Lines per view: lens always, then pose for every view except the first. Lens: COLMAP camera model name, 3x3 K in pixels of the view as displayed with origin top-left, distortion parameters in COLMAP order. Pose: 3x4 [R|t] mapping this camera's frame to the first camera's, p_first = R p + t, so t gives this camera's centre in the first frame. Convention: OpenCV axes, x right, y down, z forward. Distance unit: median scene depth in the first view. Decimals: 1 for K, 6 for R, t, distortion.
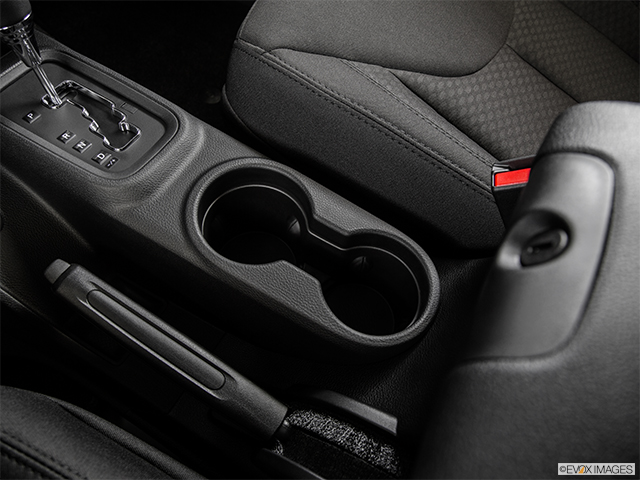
lens RADIAL K [[473.3, 0, 320.0], [0, 473.3, 240.0], [0, 0, 1]] dist [-0.129462, 0.052111]
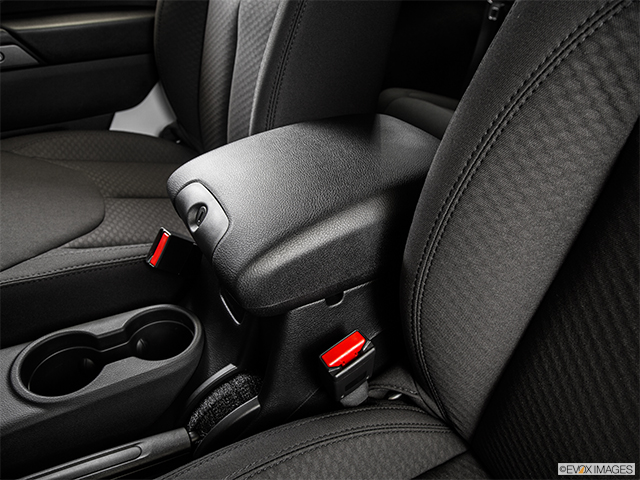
lens RADIAL K [[477.8, 0, 320.0], [0, 477.8, 240.0], [0, 0, 1]] dist [-0.131484, 0.054811]
pose [[0.494331, -0.559403, 0.665361, -0.454104], [0.750252, 0.661150, -0.001538, 0.270525], [-0.439044, 0.499949, 0.746520, -0.528098]]
